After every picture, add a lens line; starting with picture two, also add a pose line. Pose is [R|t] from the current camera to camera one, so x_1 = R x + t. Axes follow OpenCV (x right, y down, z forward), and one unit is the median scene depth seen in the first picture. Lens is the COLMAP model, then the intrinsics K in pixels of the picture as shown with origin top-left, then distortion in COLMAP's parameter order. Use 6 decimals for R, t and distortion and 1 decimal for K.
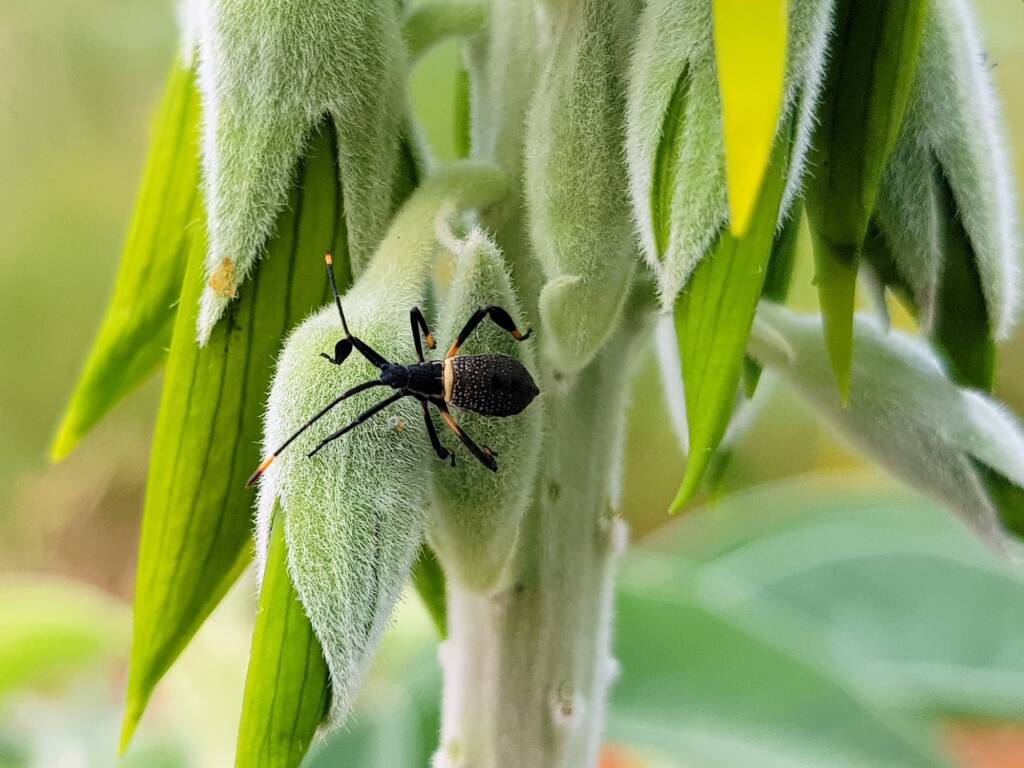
lens RADIAL K [[2152.4, 0, 254.1], [0, 2152.4, 354.8], [0, 0, 1]] dist [0.035402, -0.019364]
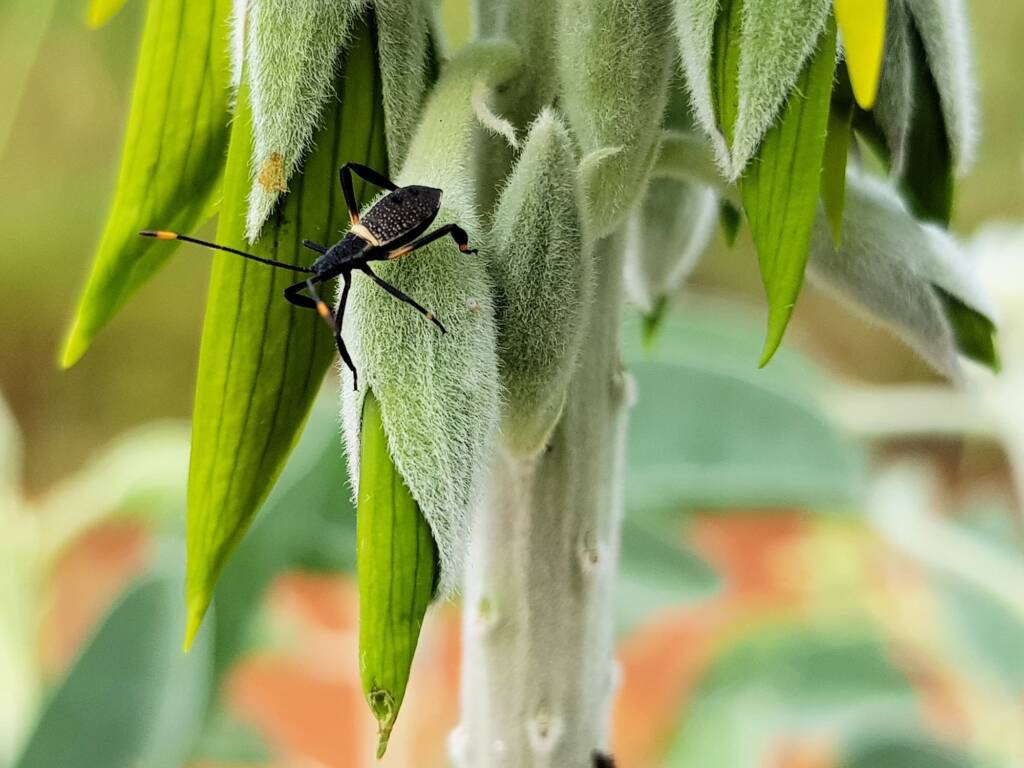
lens RADIAL K [[2163.3, 0, 413.4], [0, 2163.3, 382.0], [0, 0, 1]] dist [0.043952, -0.073895]
pose [[0.971992, -0.093339, 0.215684, -0.182175], [0.074941, 0.992937, 0.091975, -0.027689], [-0.222746, -0.073235, 0.972122, -0.000609]]
